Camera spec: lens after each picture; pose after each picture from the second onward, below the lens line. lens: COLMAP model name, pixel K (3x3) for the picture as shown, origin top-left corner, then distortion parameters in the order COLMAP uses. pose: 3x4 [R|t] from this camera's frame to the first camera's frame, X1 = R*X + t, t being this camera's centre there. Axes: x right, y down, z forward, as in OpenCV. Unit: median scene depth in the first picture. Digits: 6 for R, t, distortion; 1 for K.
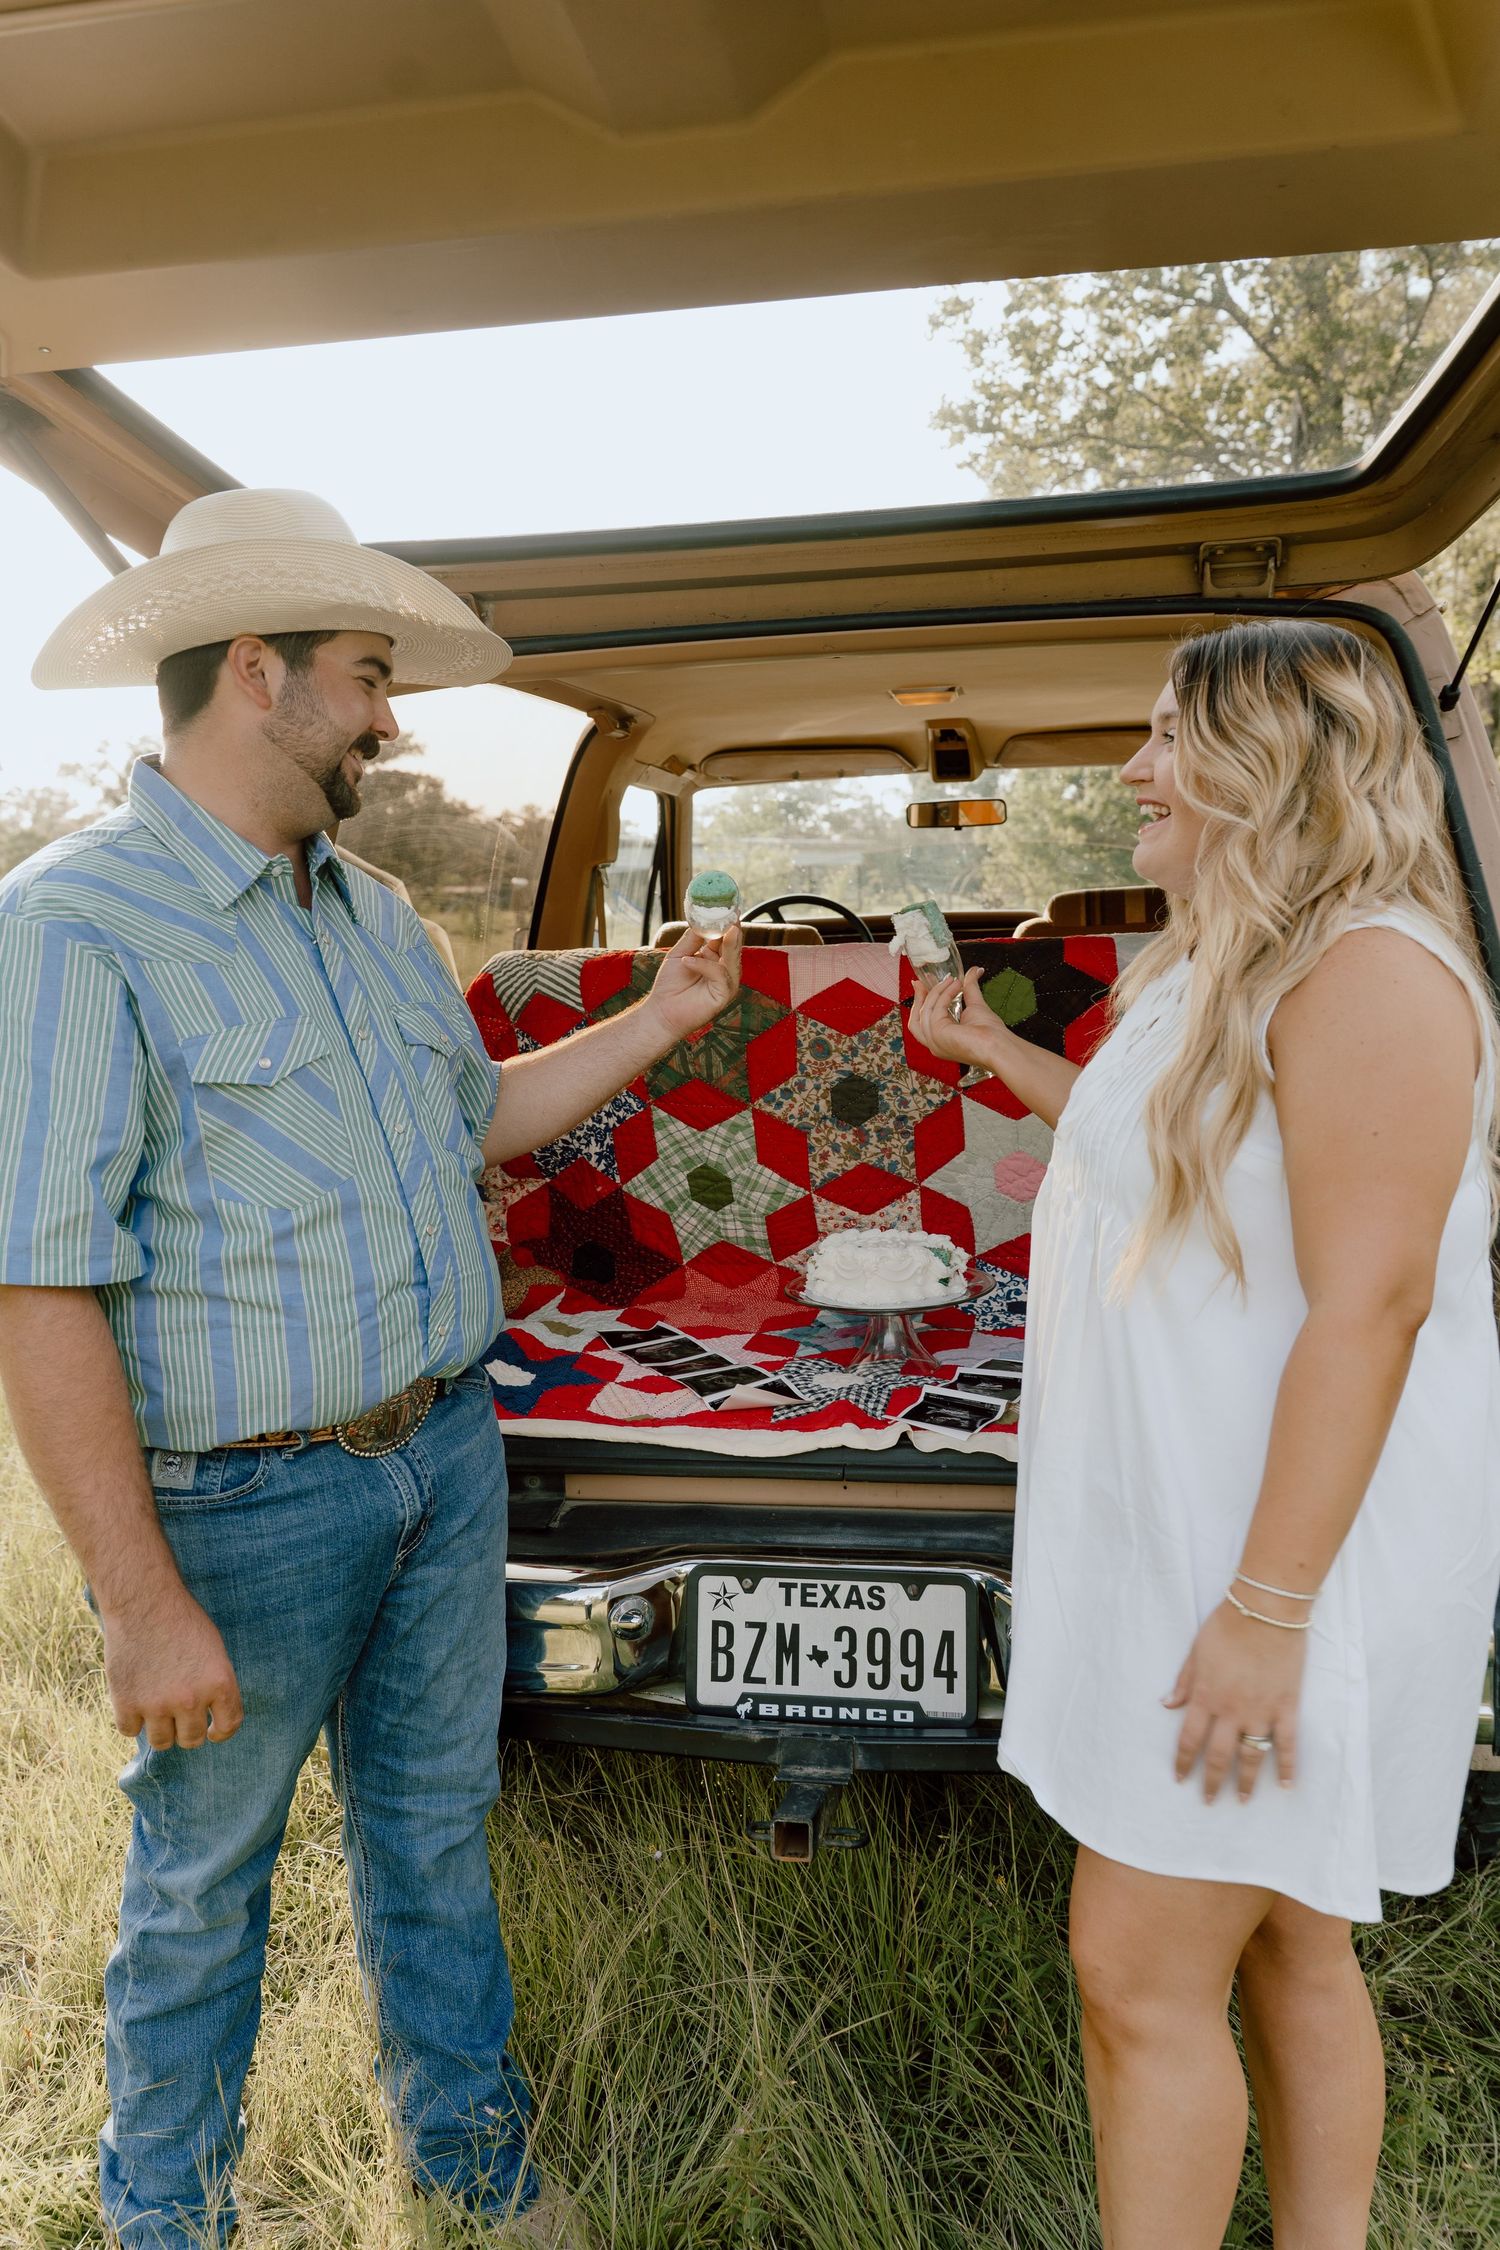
lens RADIAL K [[1878.7, 0, 750.0], [0, 1878.7, 1125.0], [0, 0, 1]] dist [0.009586, -0.006782]
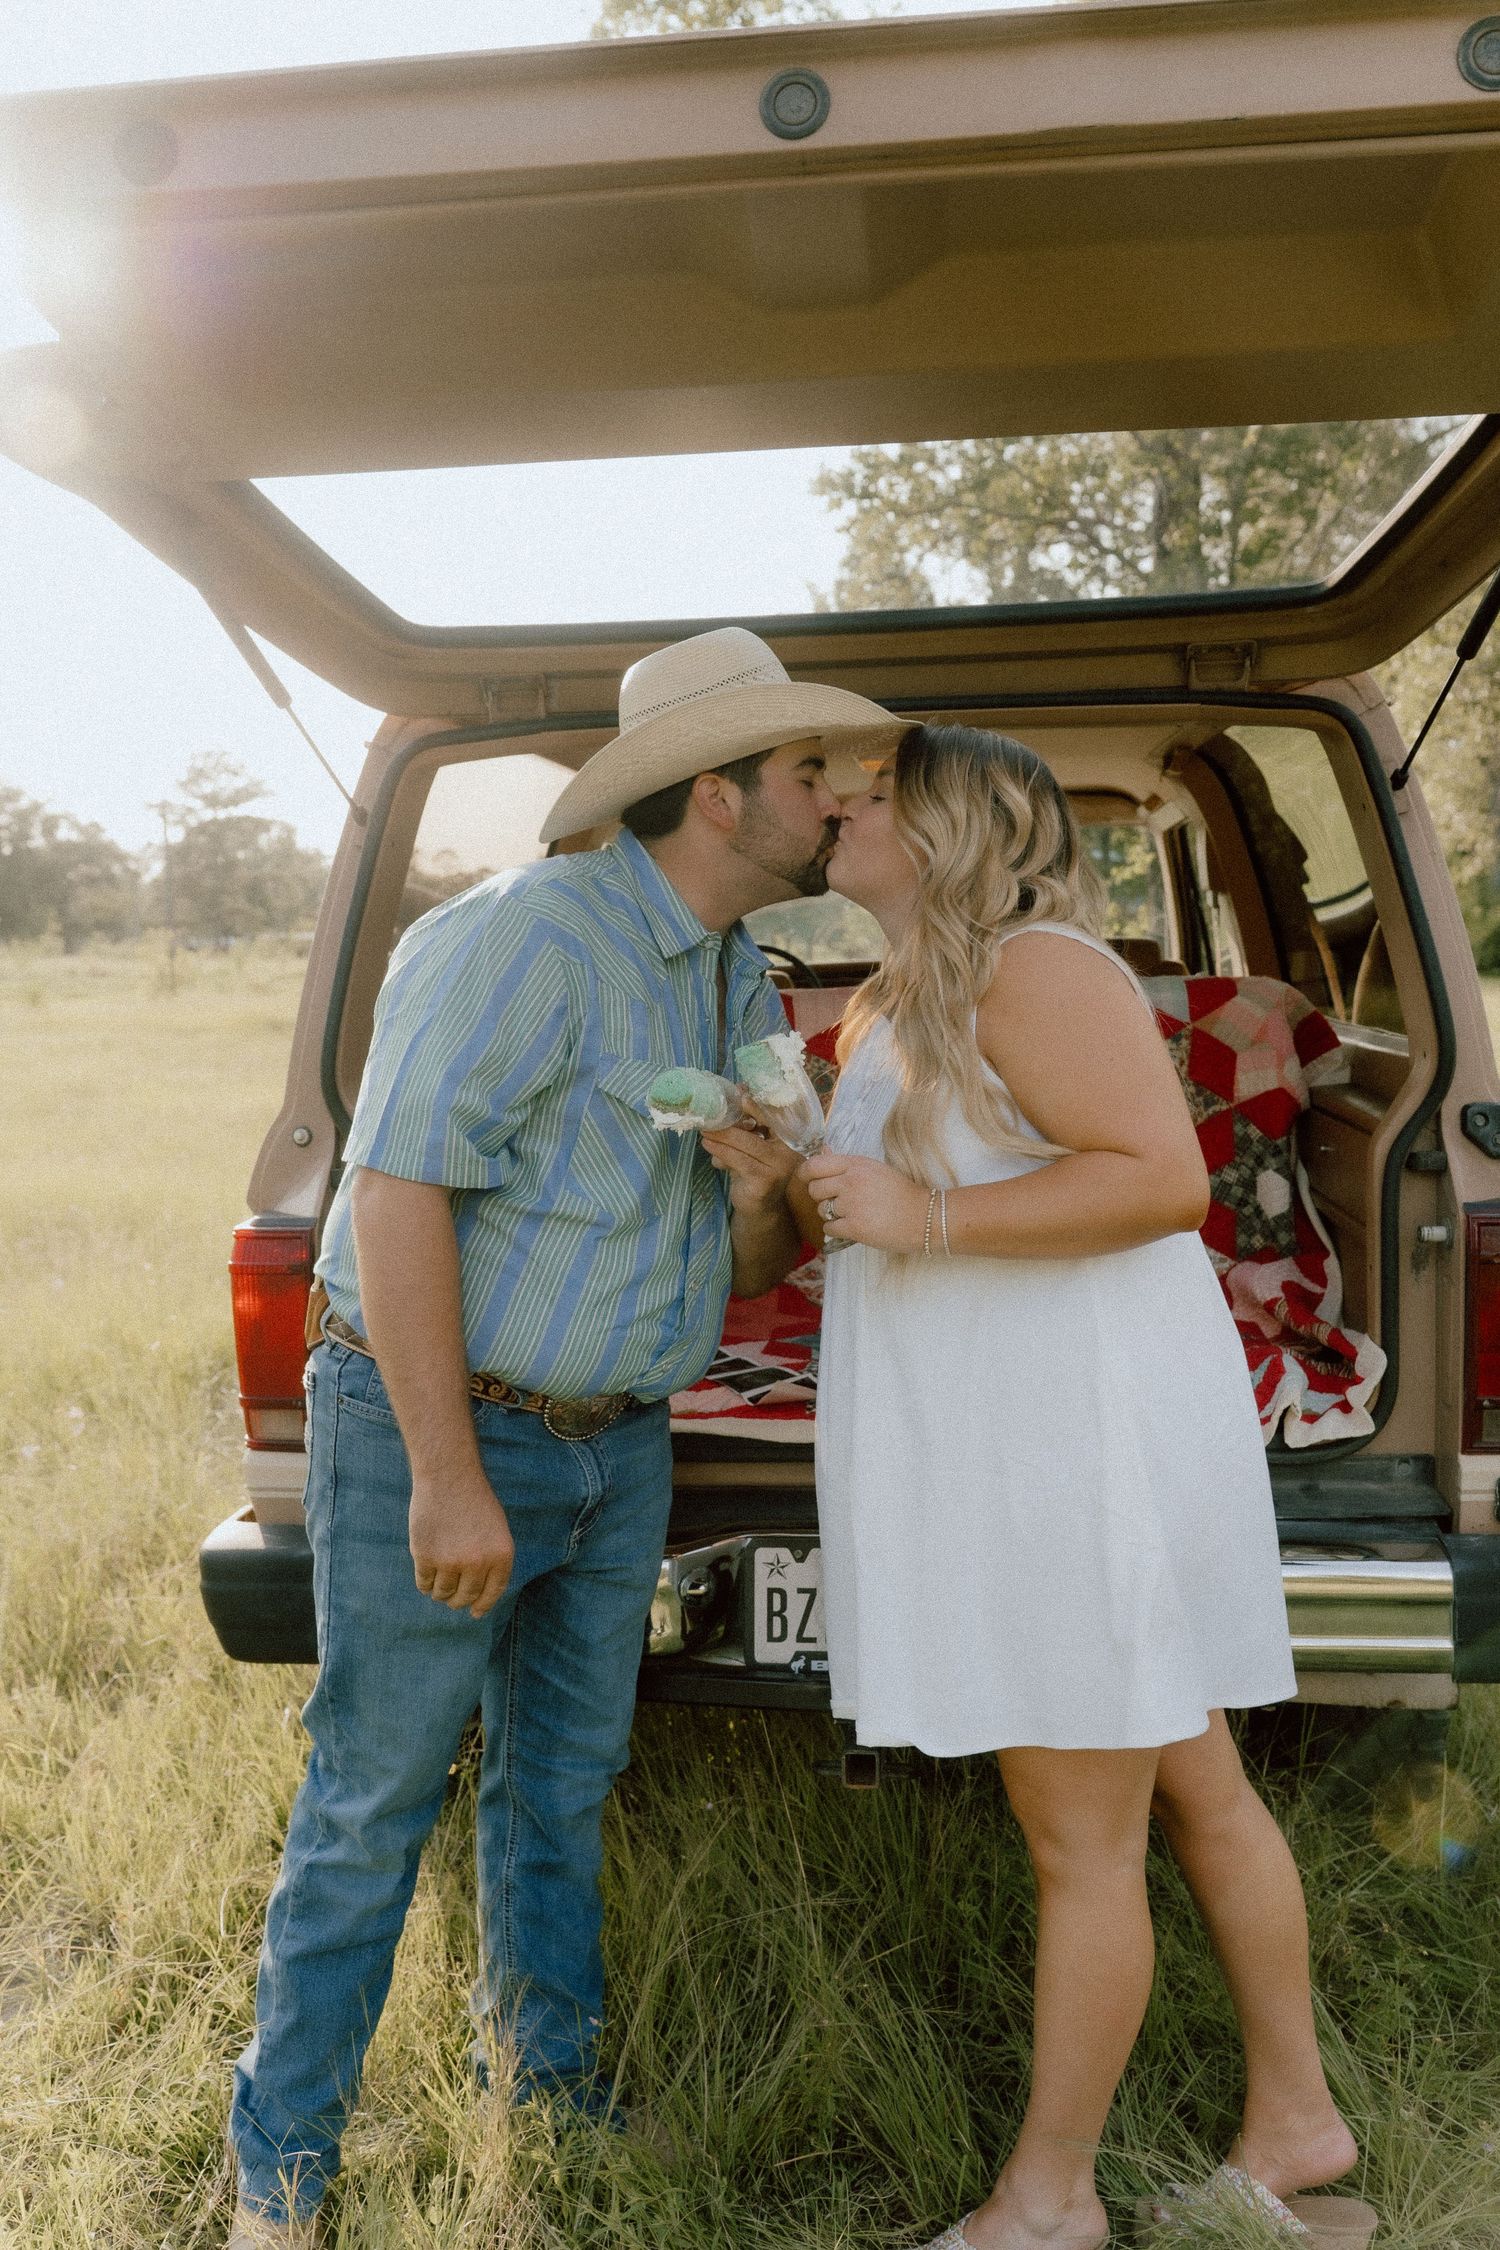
lens RADIAL K [[1878.7, 0, 750.0], [0, 1878.7, 1125.0], [0, 0, 1]] dist [0.009586, -0.006782]
pose [[0.996924, -0.003402, 0.078298, -0.112886], [0.005360, 0.999678, -0.024811, 0.014379], [-0.078188, 0.025154, 0.996621, -0.120375]]
